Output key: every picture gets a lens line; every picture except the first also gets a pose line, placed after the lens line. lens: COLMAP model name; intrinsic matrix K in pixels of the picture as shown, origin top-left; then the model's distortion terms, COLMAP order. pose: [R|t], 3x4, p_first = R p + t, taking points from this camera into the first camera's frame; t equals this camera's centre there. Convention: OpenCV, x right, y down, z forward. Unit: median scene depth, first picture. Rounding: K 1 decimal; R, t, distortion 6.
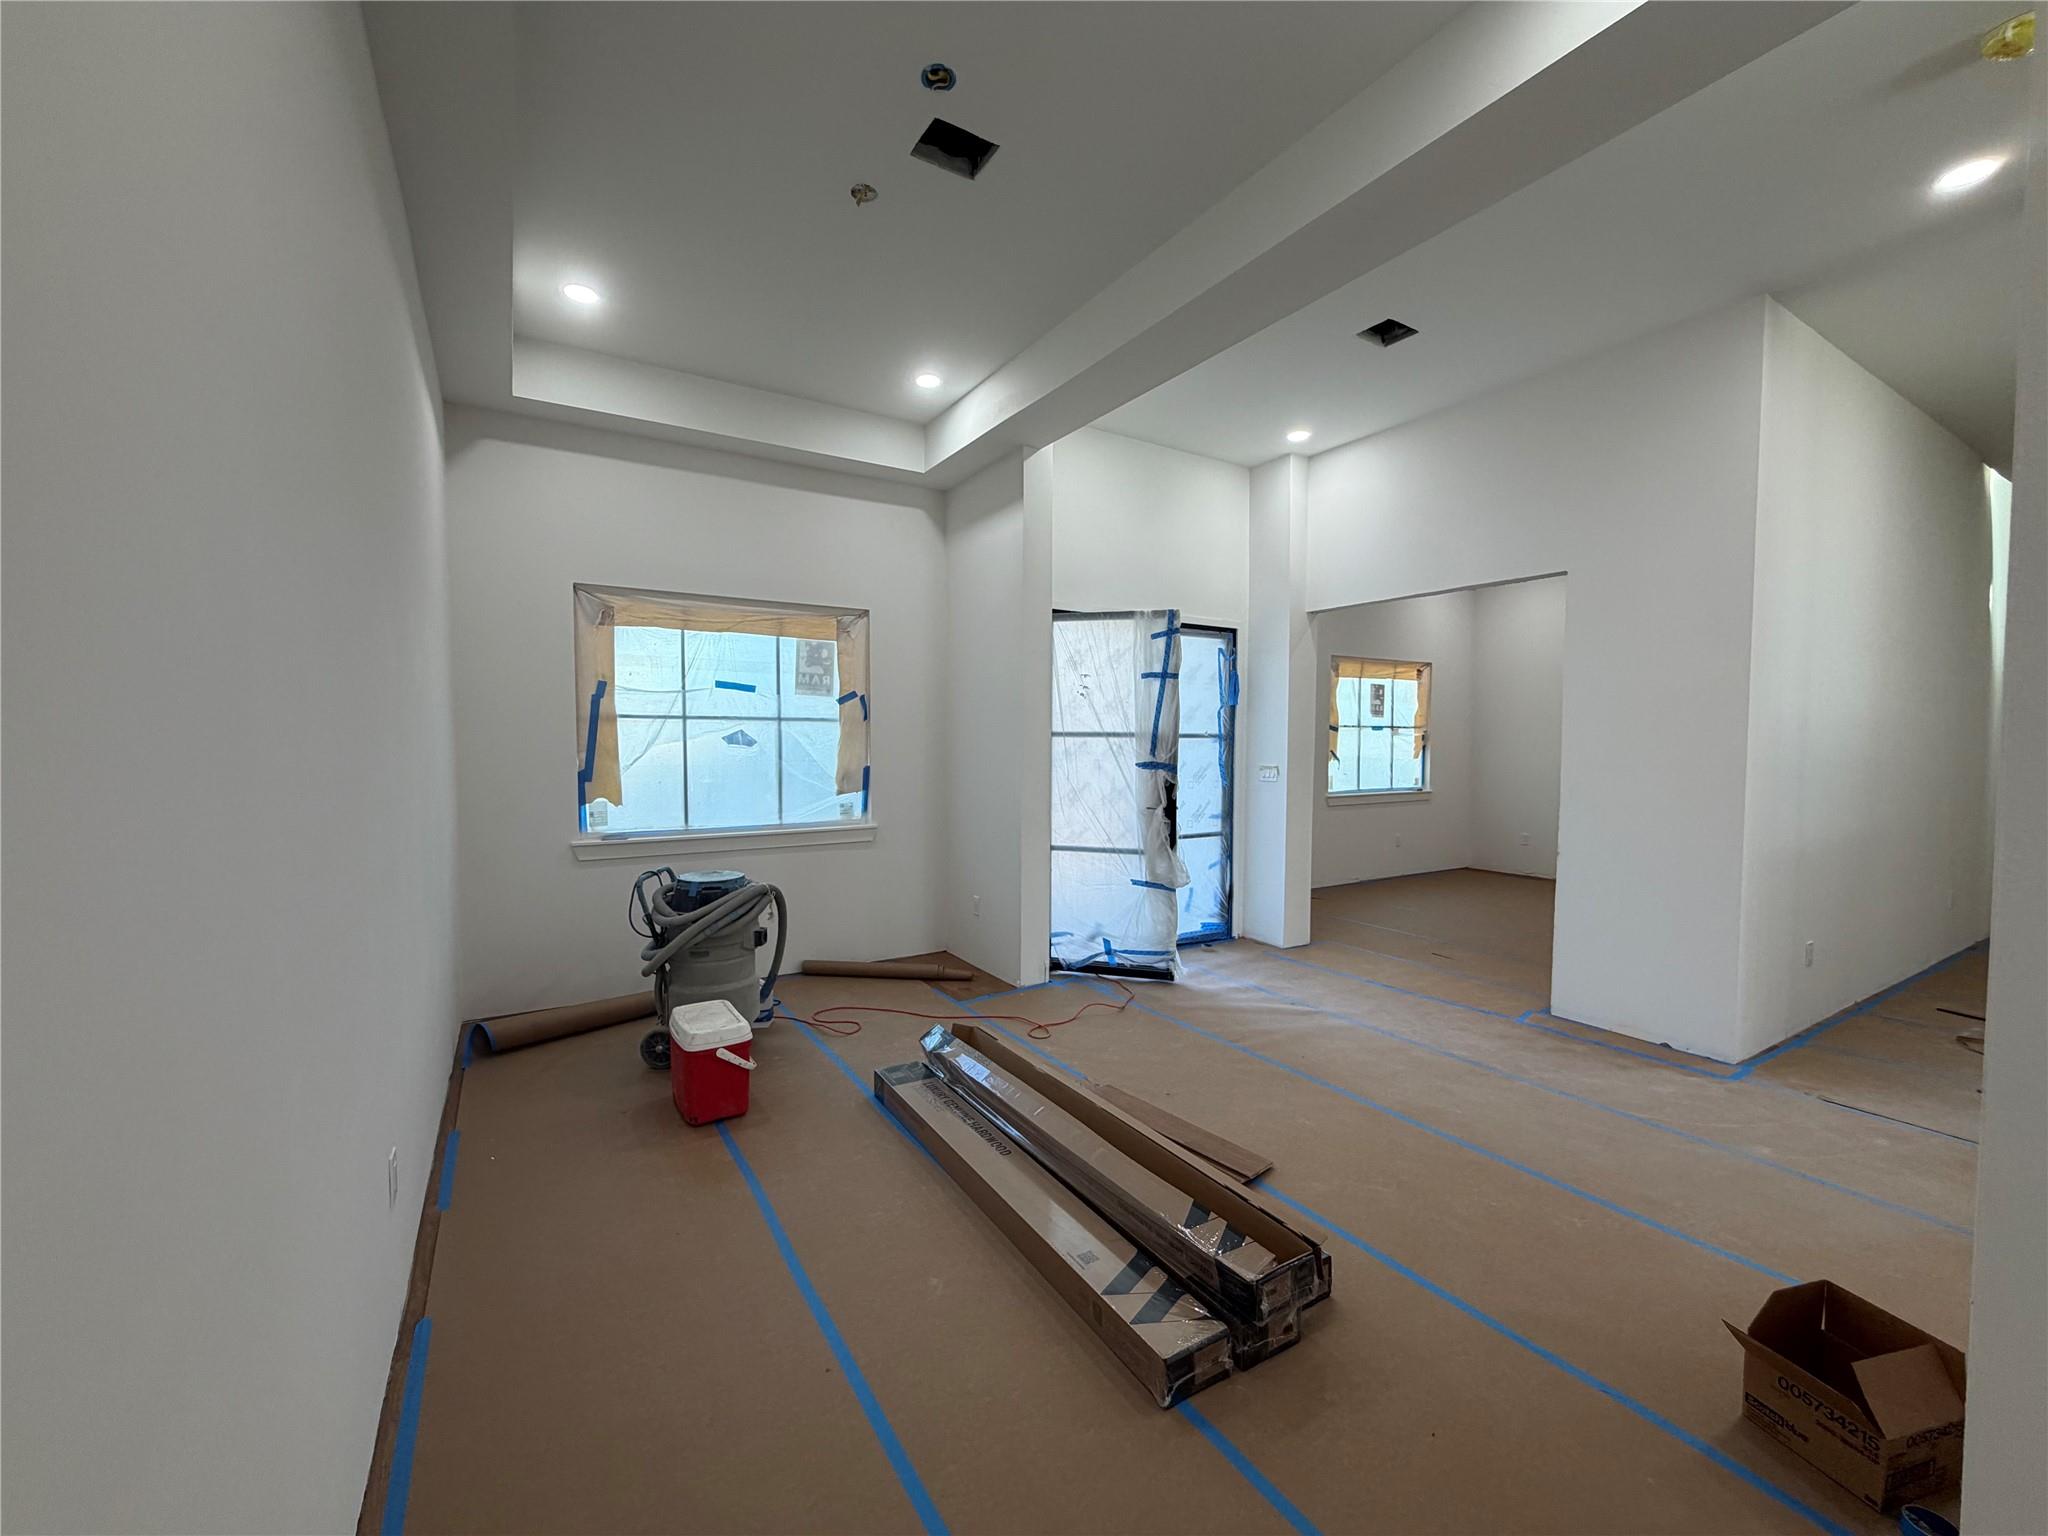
lens RADIAL K [[819.1, 0, 1016.0], [0, 819.1, 773.6], [0, 0, 1]] dist [0.000700, 0.000013]
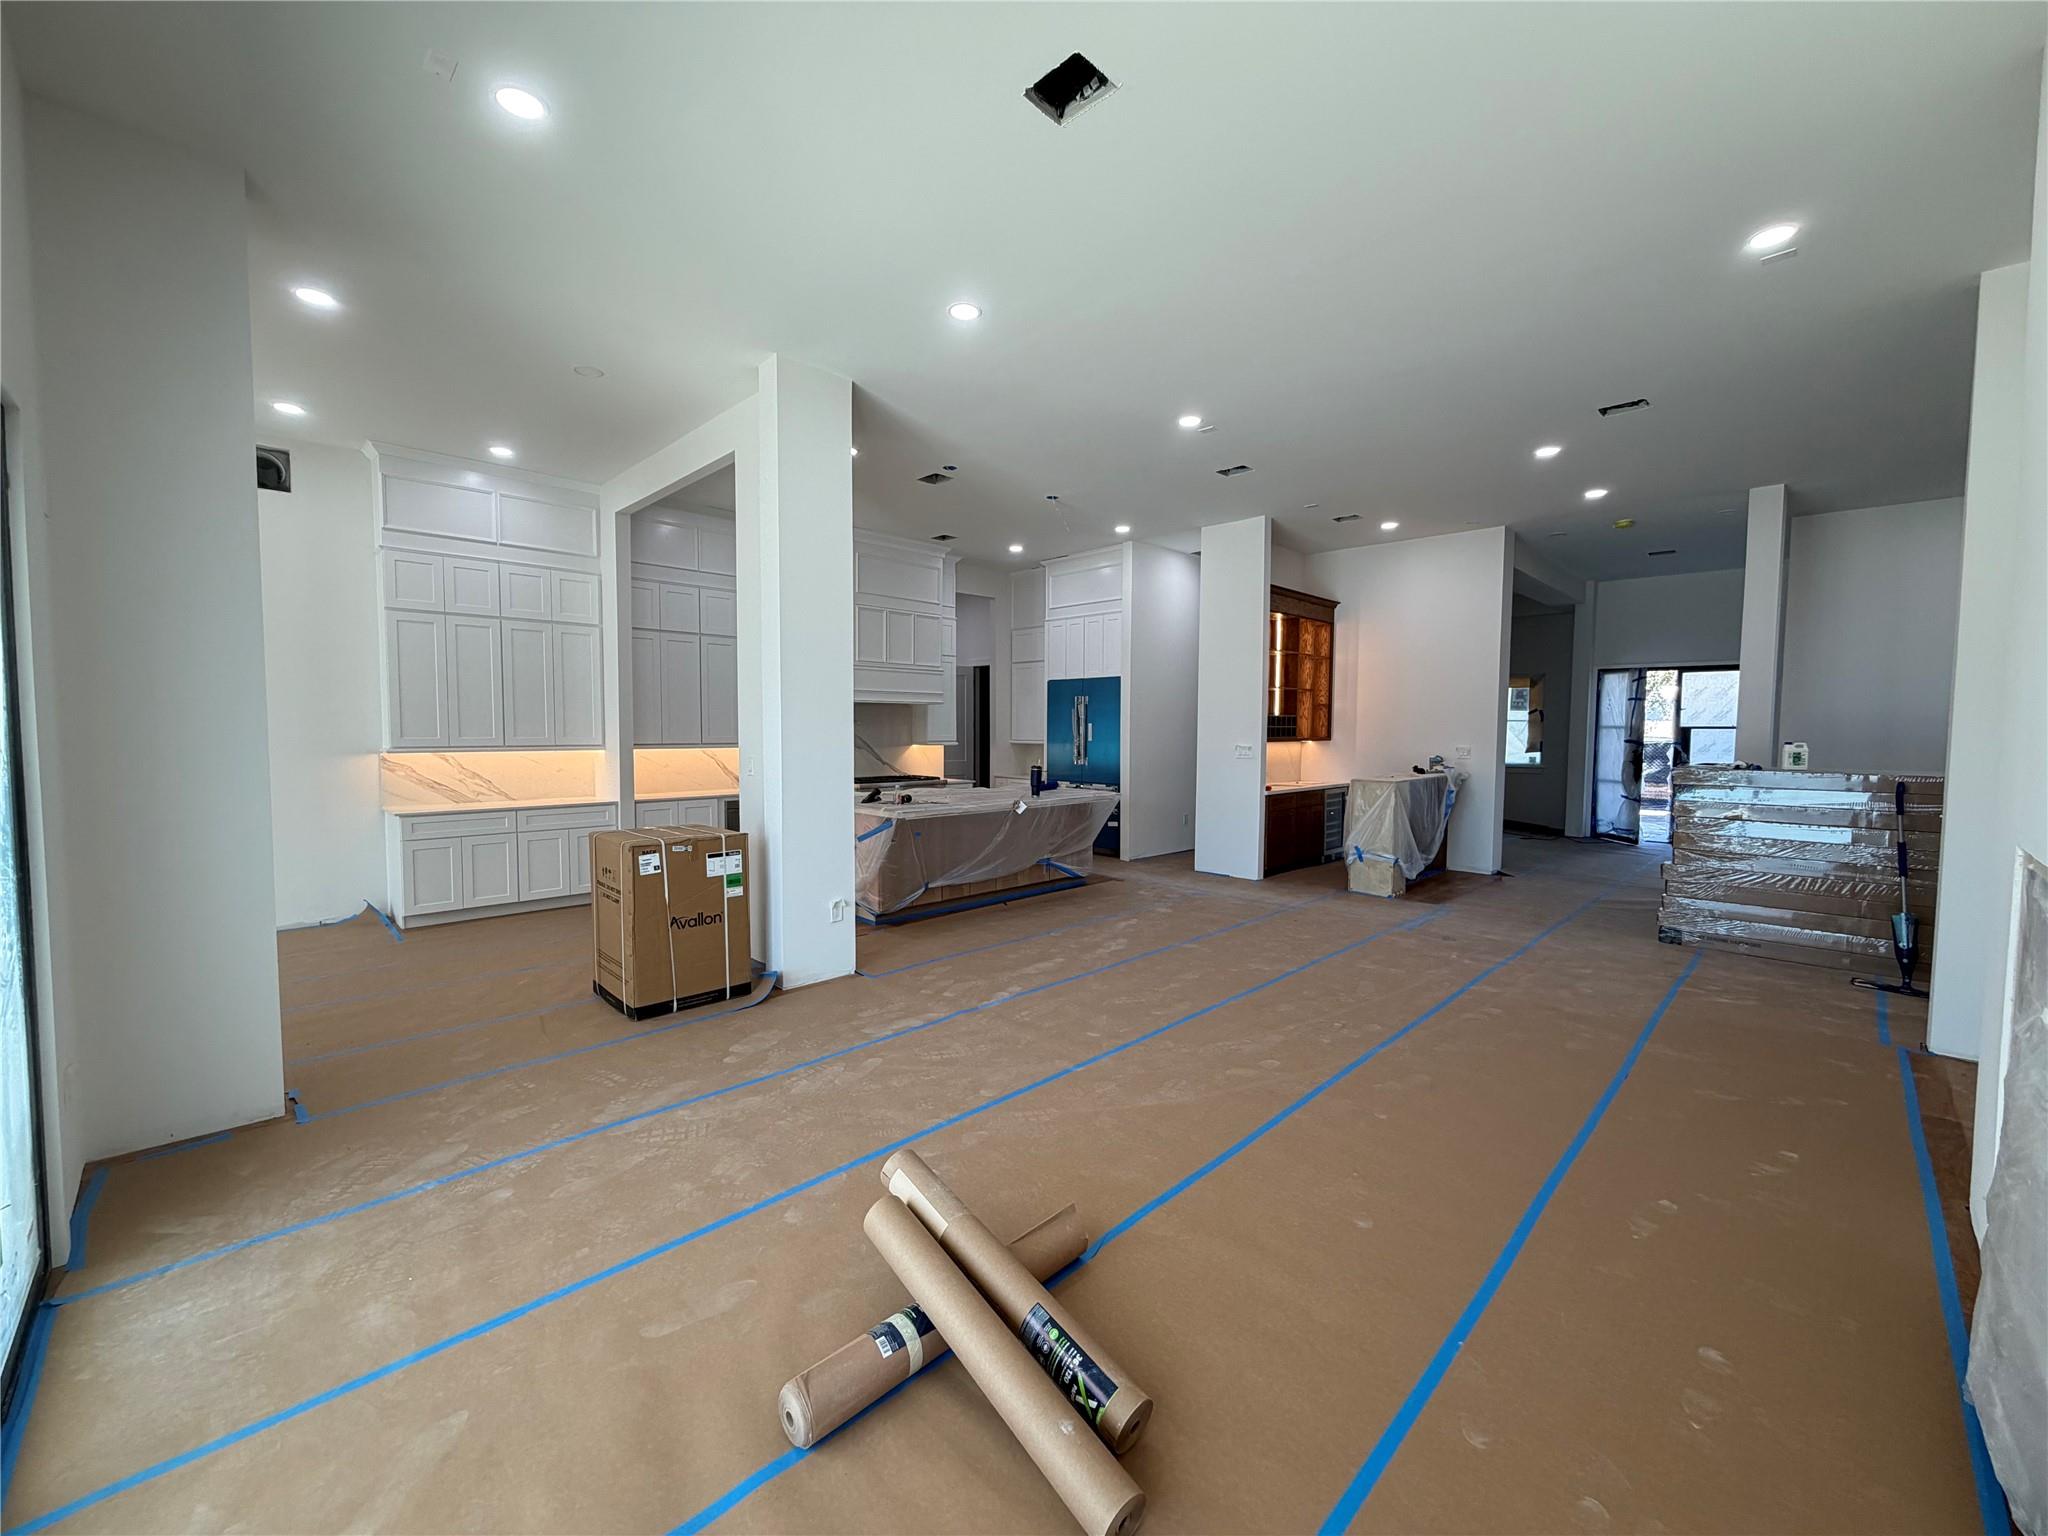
lens RADIAL K [[819.1, 0, 1025.4], [0, 819.1, 773.7], [0, 0, 1]] dist [0.000700, 0.000013]
pose [[0.232344, 0.054868, -0.971085, 1.853839], [-0.047225, 0.997866, 0.045082, 0.052140], [0.971487, 0.035385, 0.234439, -1.013170]]
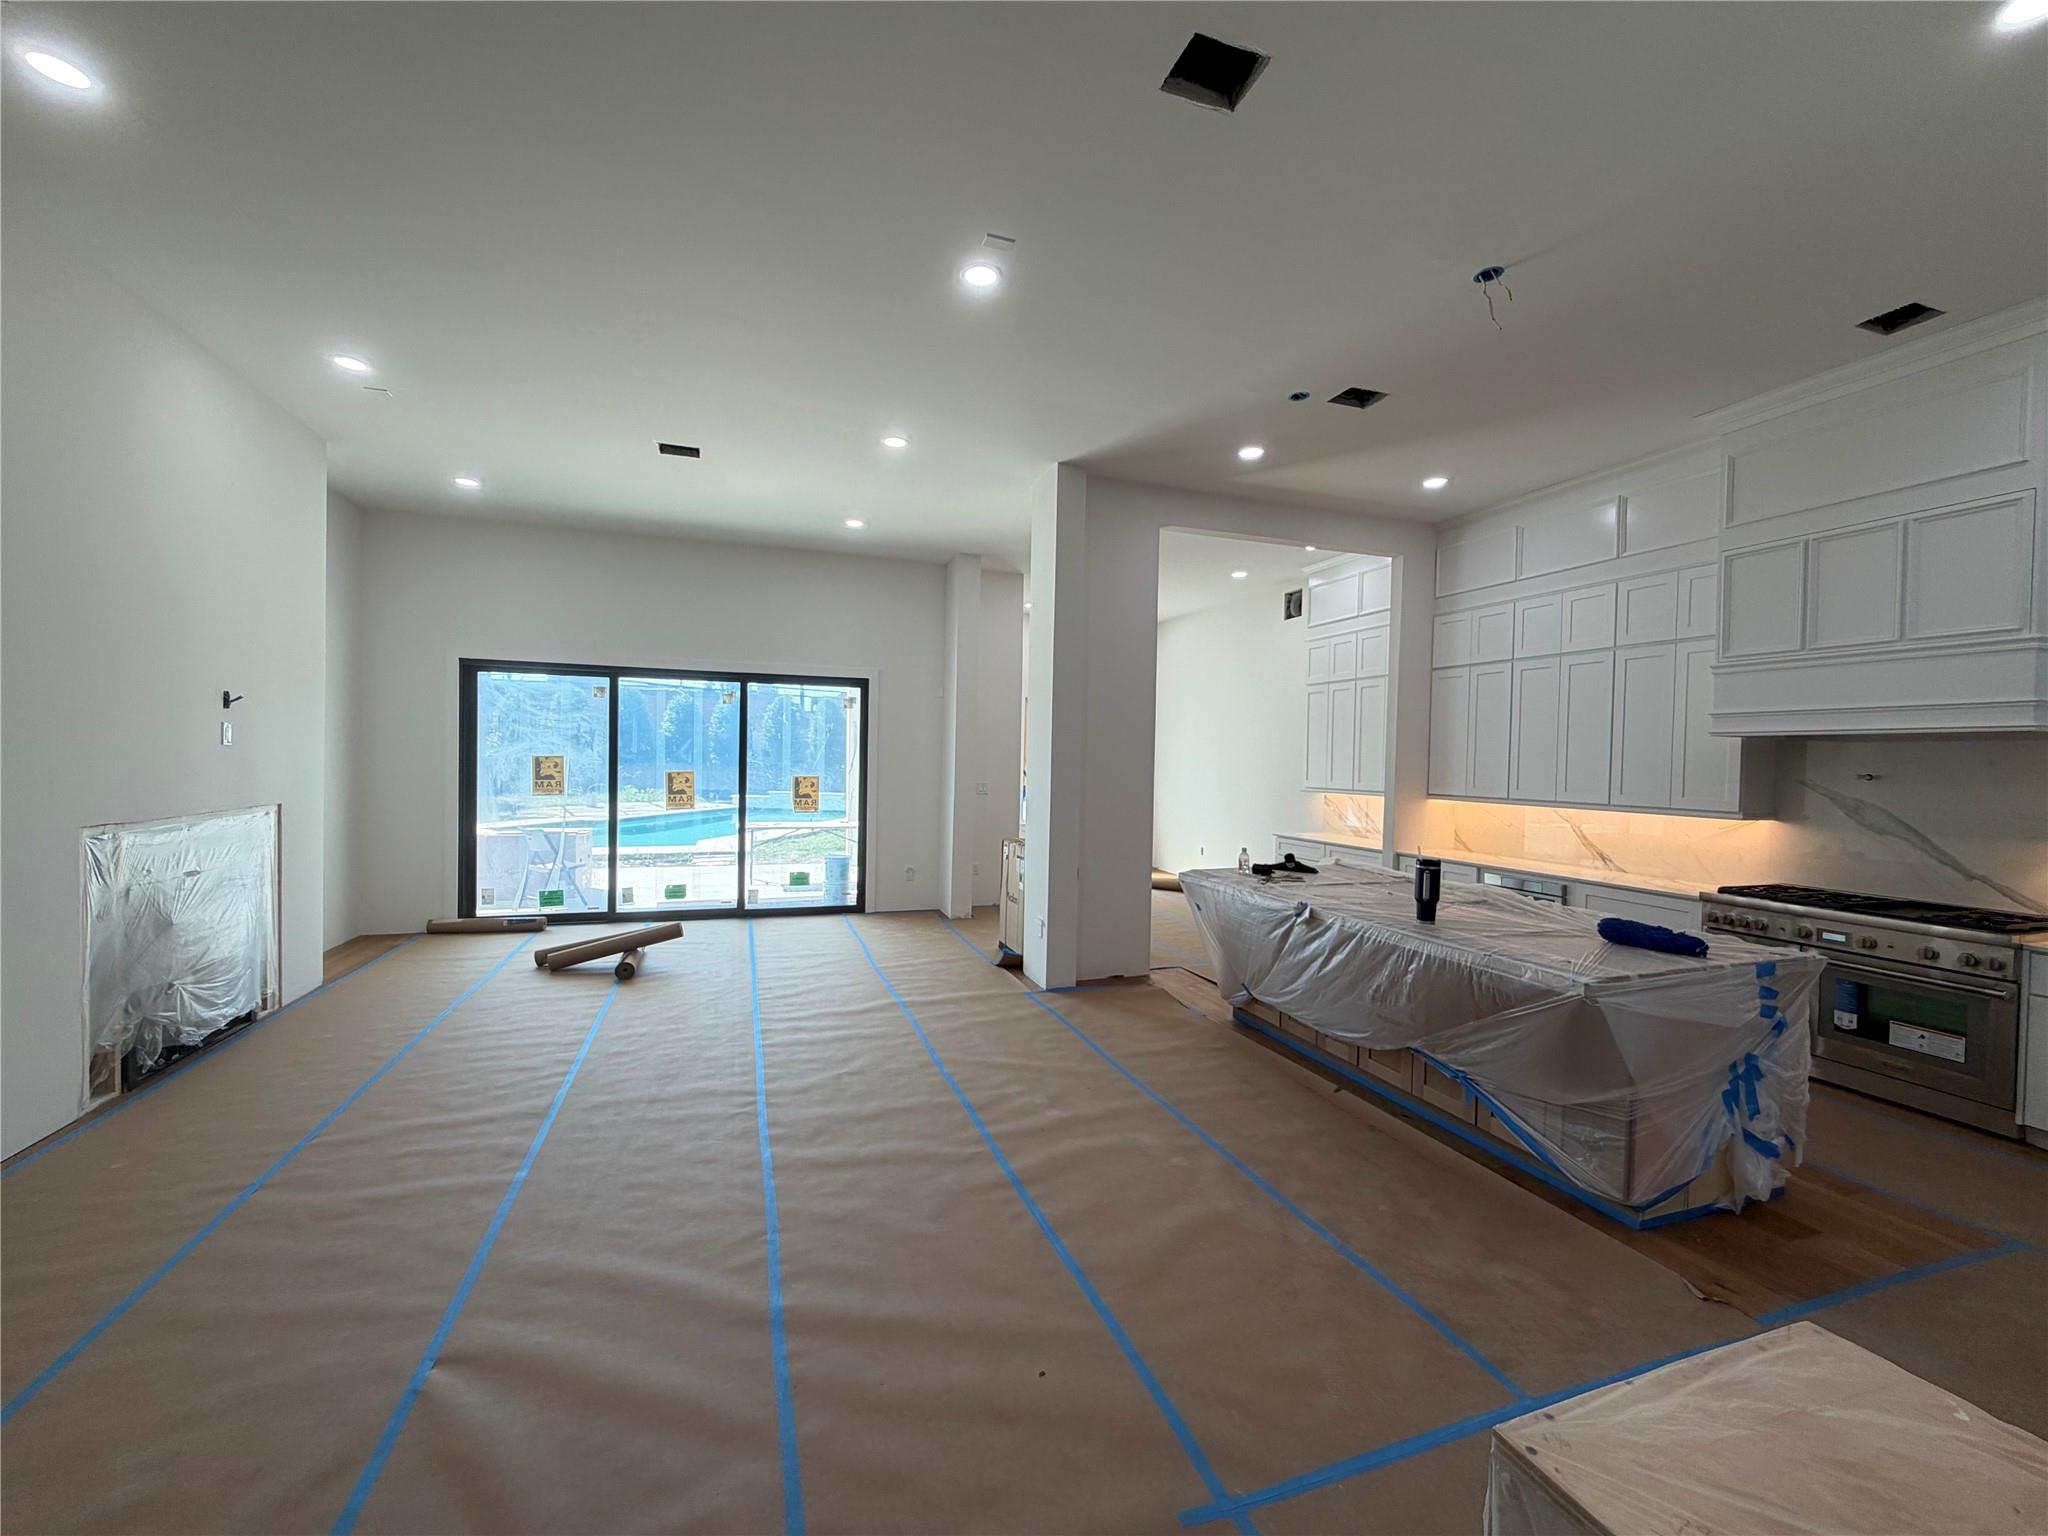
lens RADIAL K [[819.1, 0, 1019.9], [0, 819.1, 771.8], [0, 0, 1]] dist [0.000700, 0.000013]
pose [[-0.976508, -0.025928, 0.213914, 0.678292], [-0.013667, 0.998188, 0.058597, -0.006509], [-0.215046, 0.054296, -0.975093, 0.068446]]
